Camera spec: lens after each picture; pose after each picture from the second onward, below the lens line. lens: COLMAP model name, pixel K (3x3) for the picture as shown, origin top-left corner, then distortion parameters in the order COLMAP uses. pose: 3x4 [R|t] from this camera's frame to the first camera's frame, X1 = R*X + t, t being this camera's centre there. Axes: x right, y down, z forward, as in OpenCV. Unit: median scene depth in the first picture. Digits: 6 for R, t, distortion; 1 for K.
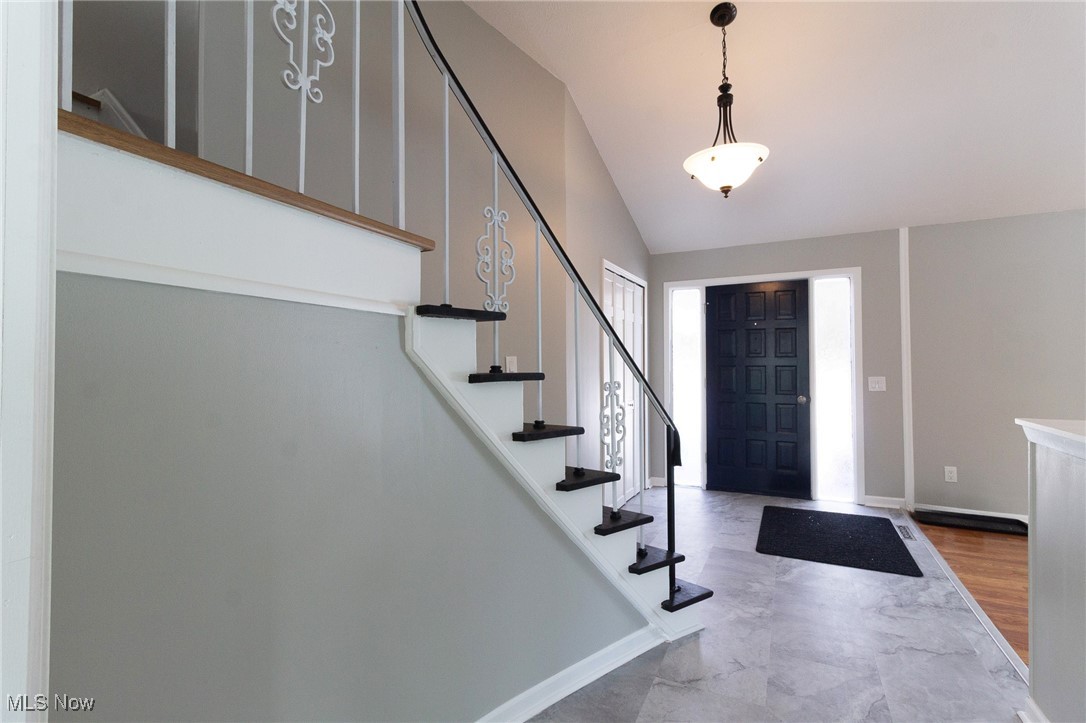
lens RADIAL K [[501.2, 0, 542.5], [0, 501.2, 354.4], [0, 0, 1]] dist [0.002435, -0.000127]
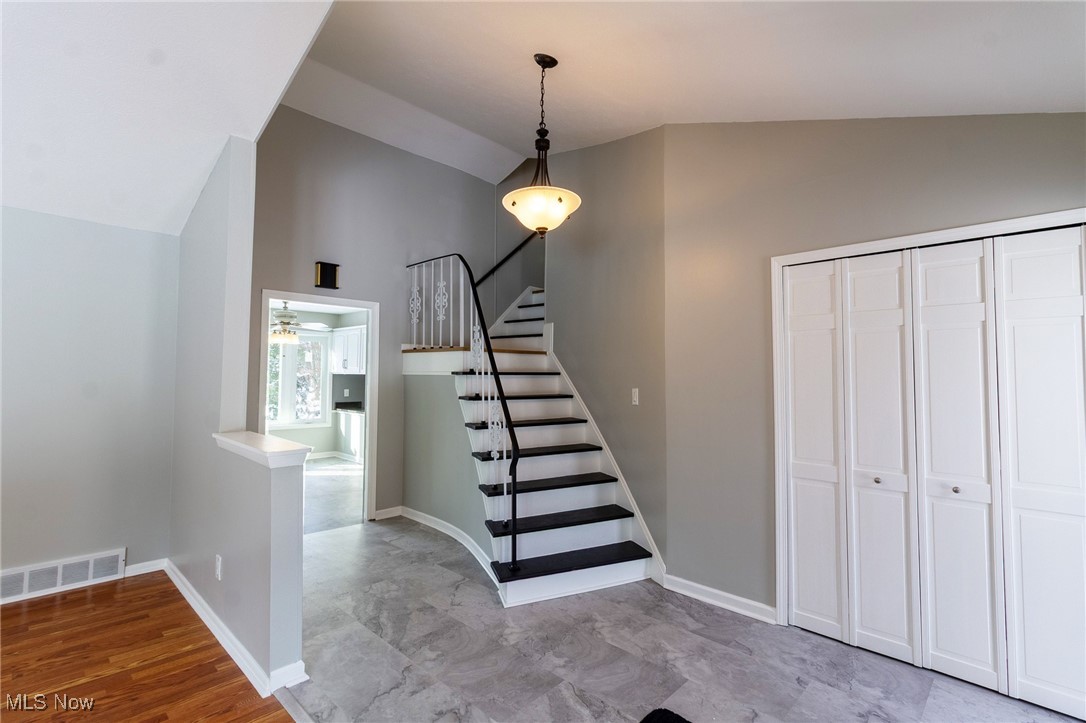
lens RADIAL K [[501.2, 0, 542.5], [0, 501.2, 354.4], [0, 0, 1]] dist [0.002435, -0.000127]
pose [[-0.294589, -0.044412, -0.954591, 1.251813], [0.013311, 0.998632, -0.050568, -0.020699], [0.955531, -0.027603, -0.293595, 1.214966]]
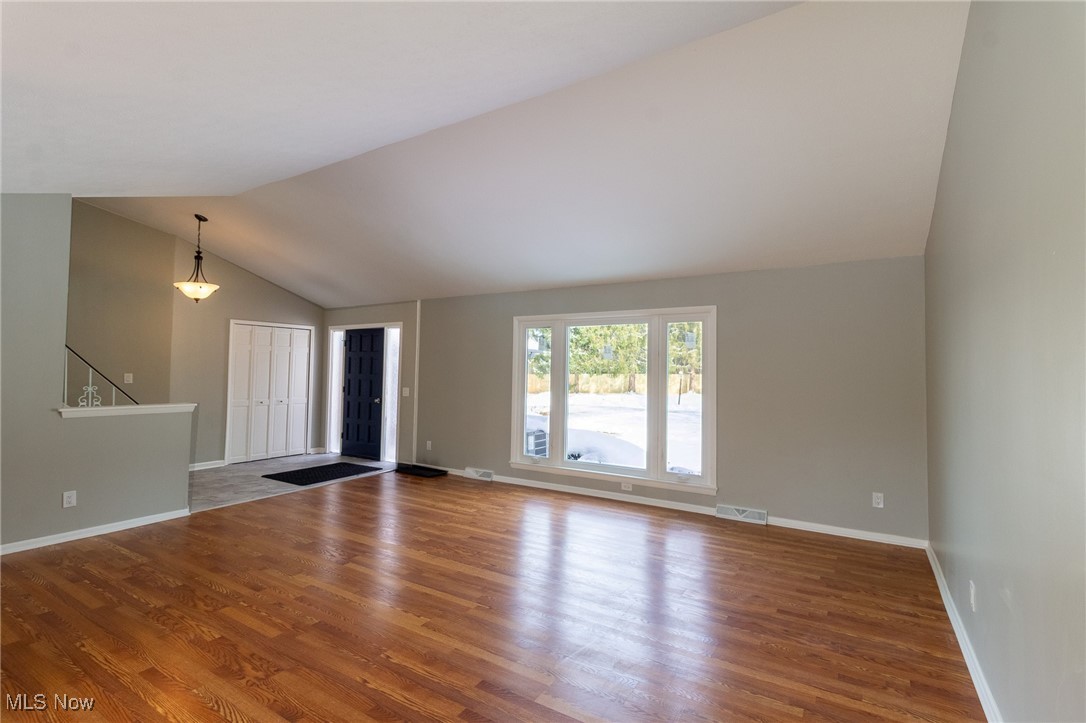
lens RADIAL K [[501.2, 0, 542.5], [0, 501.2, 354.4], [0, 0, 1]] dist [0.002435, -0.000127]
pose [[0.994875, 0.015496, -0.099922, 1.948120], [-0.016679, 0.999800, -0.011019, -0.085212], [0.099732, 0.012630, 0.994934, -0.950791]]
